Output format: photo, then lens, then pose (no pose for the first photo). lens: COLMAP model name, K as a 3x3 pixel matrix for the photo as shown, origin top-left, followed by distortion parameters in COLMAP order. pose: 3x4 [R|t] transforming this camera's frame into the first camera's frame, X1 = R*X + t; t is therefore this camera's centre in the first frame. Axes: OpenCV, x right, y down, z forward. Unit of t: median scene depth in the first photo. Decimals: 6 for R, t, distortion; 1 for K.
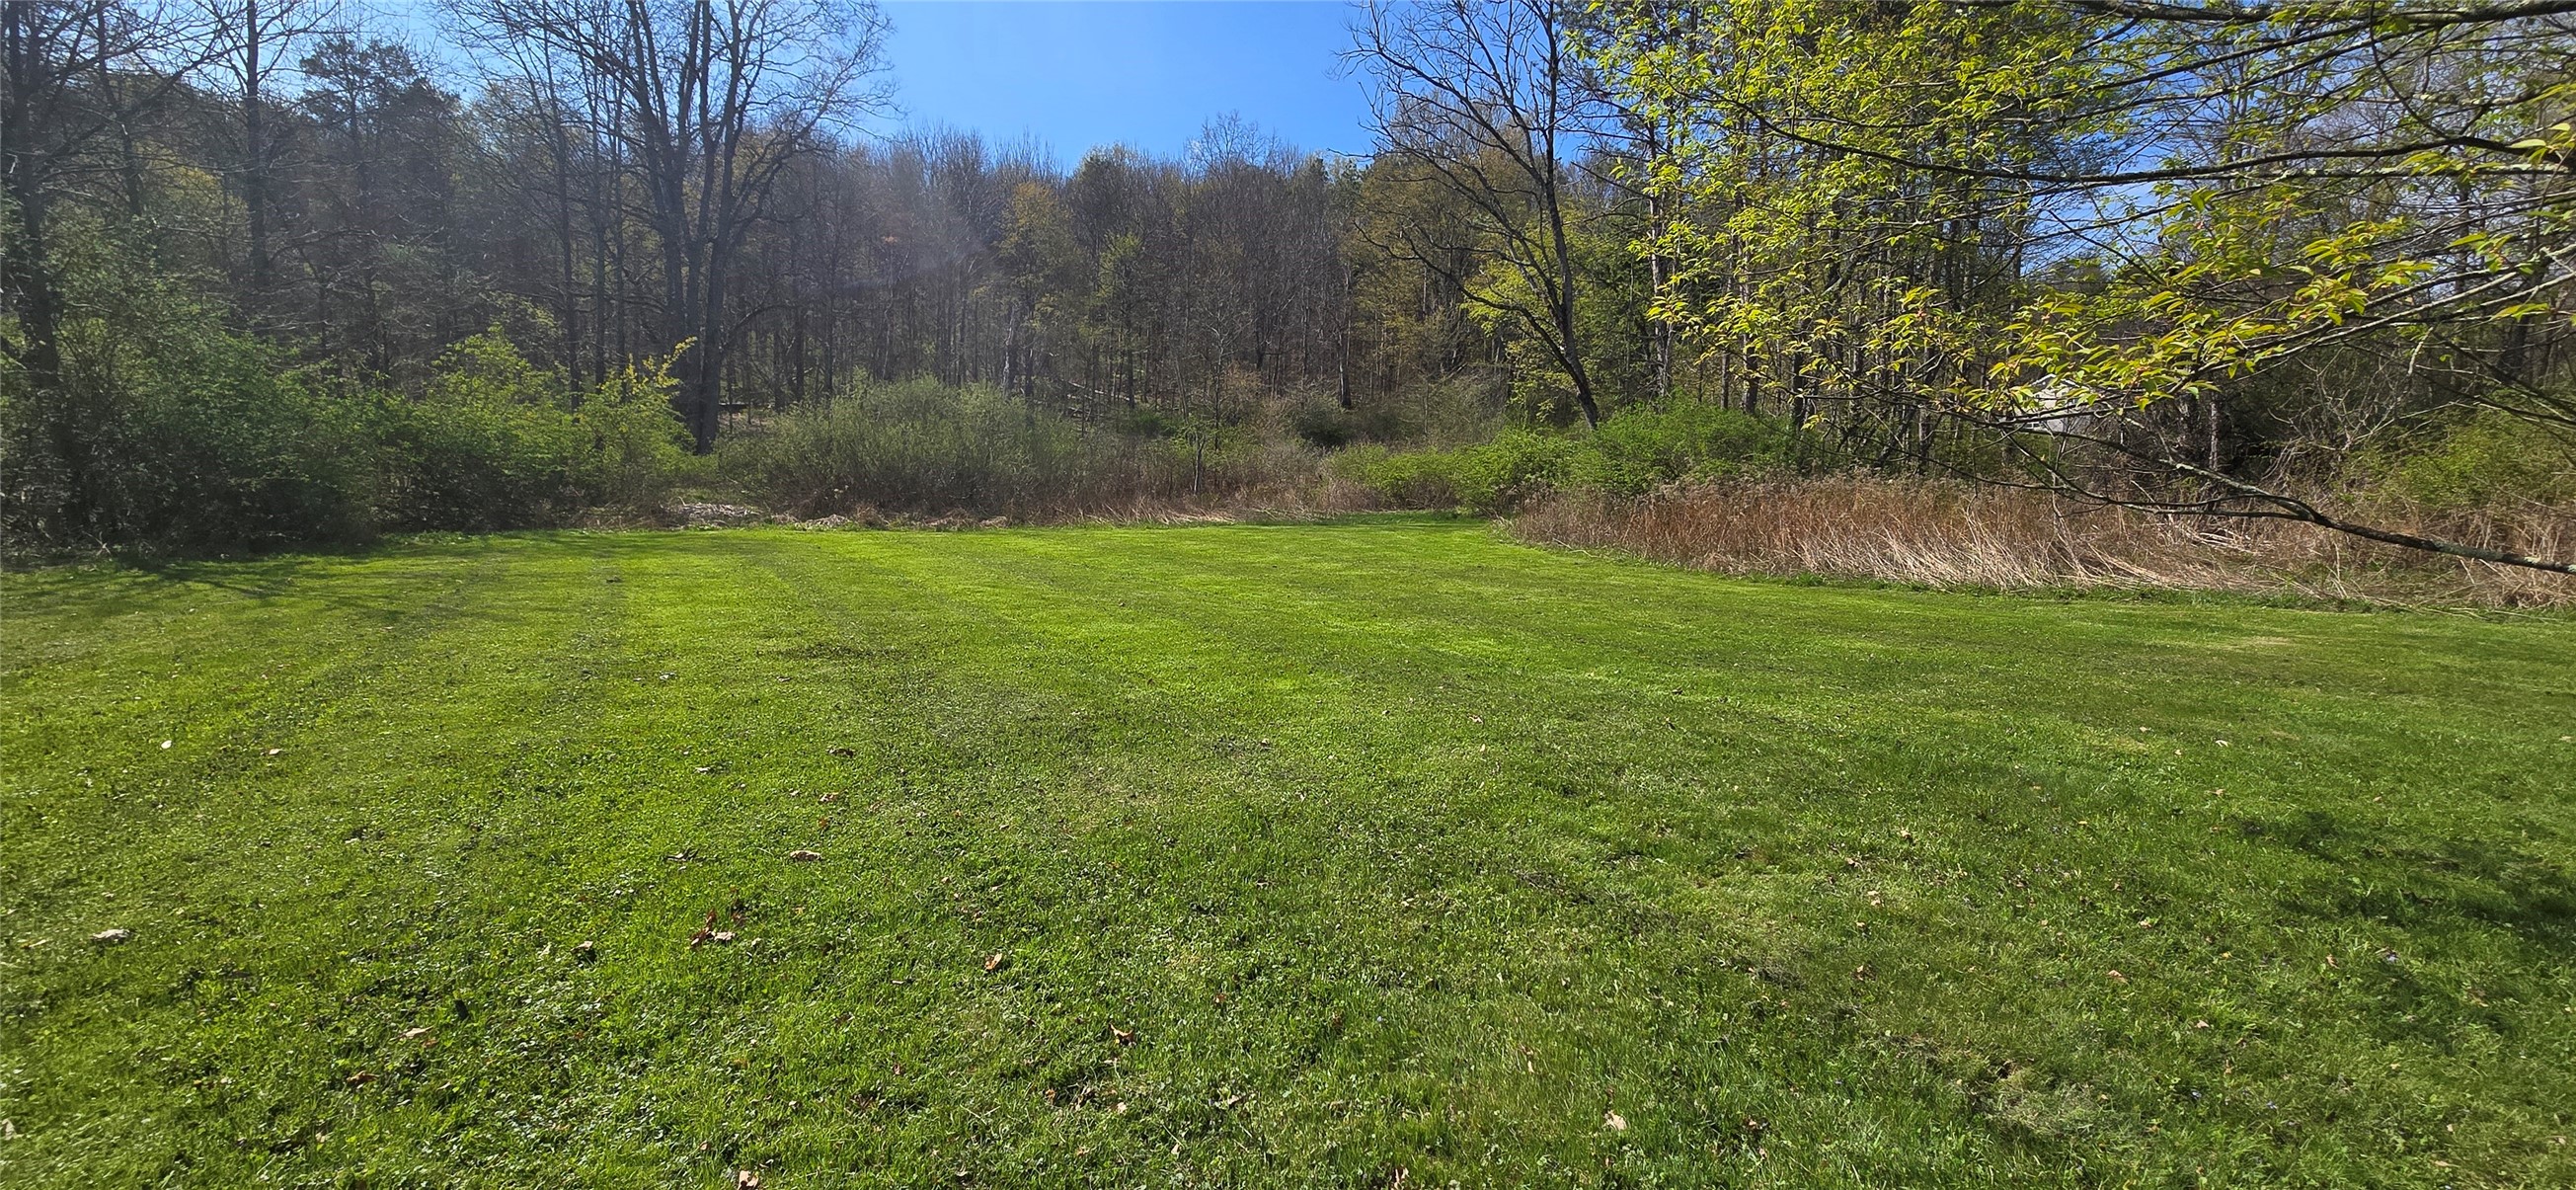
lens RADIAL K [[1061.0, 0, 1294.3], [0, 1061.0, 600.6], [0, 0, 1]] dist [-0.001409, -0.000084]
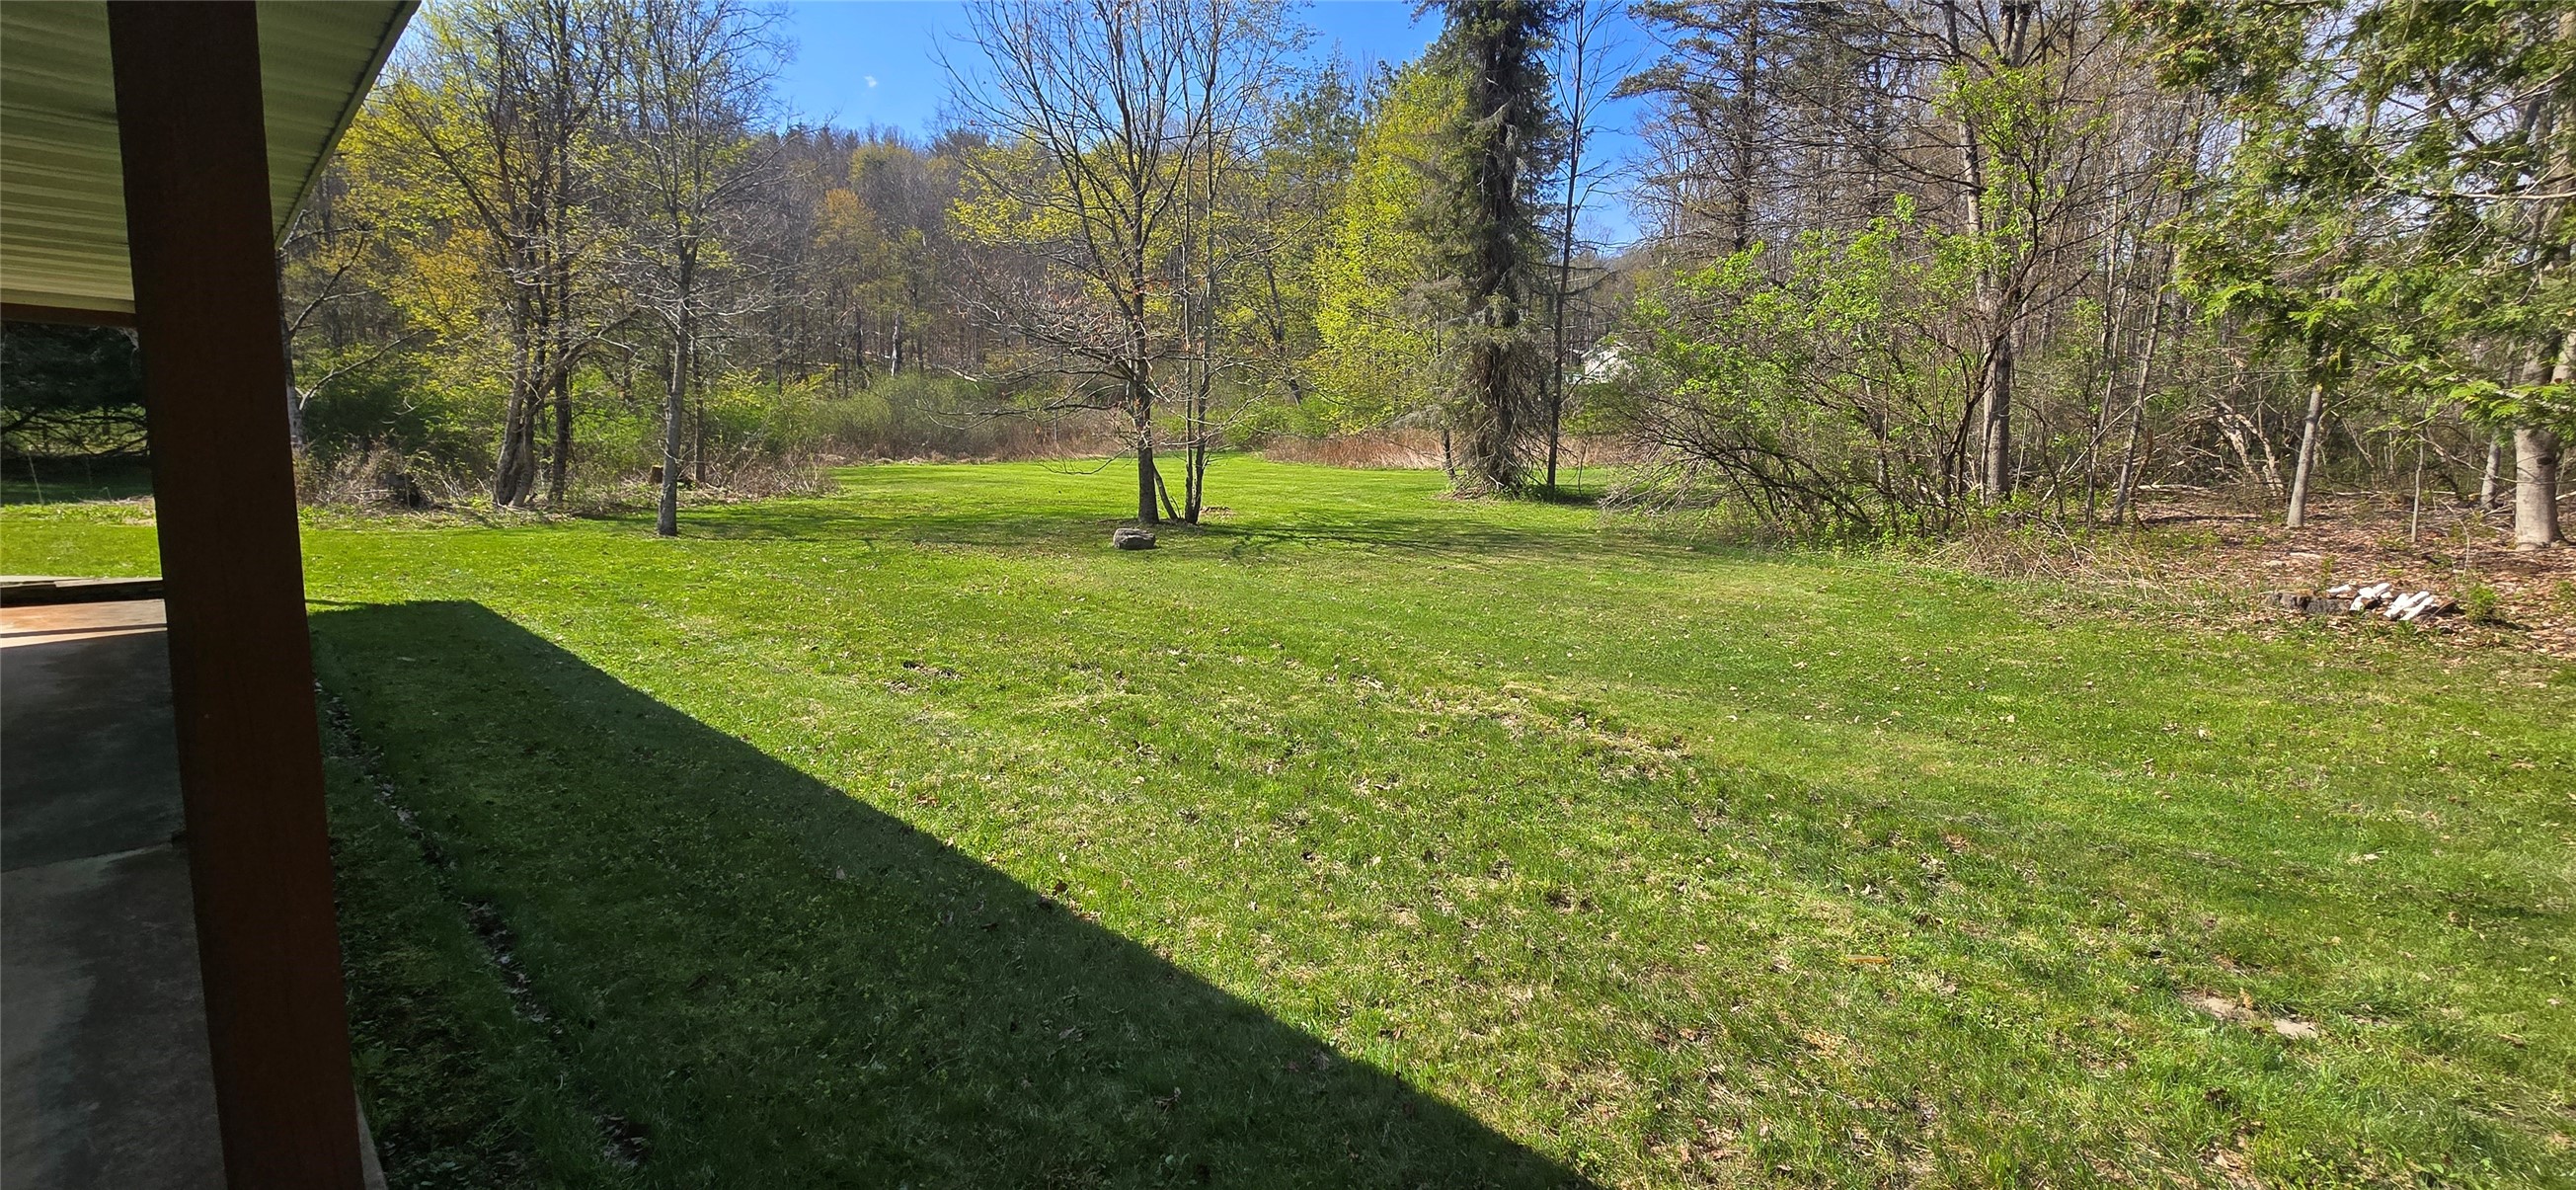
lens RADIAL K [[1061.0, 0, 1294.3], [0, 1061.0, 600.6], [0, 0, 1]] dist [-0.001409, -0.000084]
pose [[0.956905, -0.045585, 0.286800, -0.312804], [0.030929, 0.997984, 0.055427, 0.092499], [-0.288748, -0.044168, 0.956386, -0.908429]]
